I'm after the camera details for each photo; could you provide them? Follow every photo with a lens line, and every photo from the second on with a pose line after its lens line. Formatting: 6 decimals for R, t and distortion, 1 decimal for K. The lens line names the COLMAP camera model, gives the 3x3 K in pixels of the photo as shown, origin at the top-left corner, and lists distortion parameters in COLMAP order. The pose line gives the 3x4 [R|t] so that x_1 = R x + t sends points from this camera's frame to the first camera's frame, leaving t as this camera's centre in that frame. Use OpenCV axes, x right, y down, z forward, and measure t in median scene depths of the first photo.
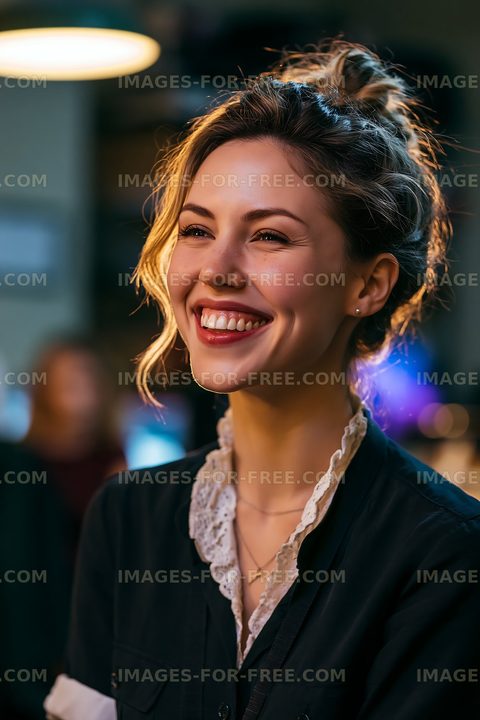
lens RADIAL K [[600.5, 0, 240.0], [0, 600.5, 360.0], [0, 0, 1]] dist [-0.004224, -0.000802]
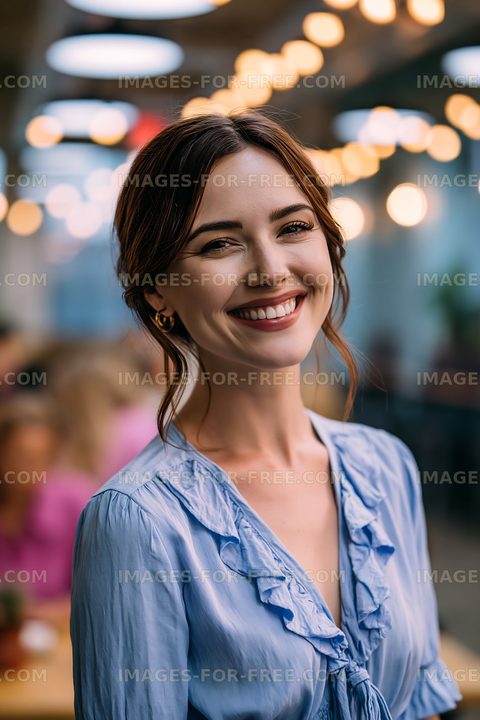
lens RADIAL K [[600.5, 0, 240.0], [0, 600.5, 360.0], [0, 0, 1]] dist [-0.004224, -0.000802]
pose [[1.000000, 0.000119, 0.000115, -0.000237], [-0.000119, 0.999998, -0.002109, -0.657030], [-0.000115, 0.002109, 0.999998, -0.000193]]
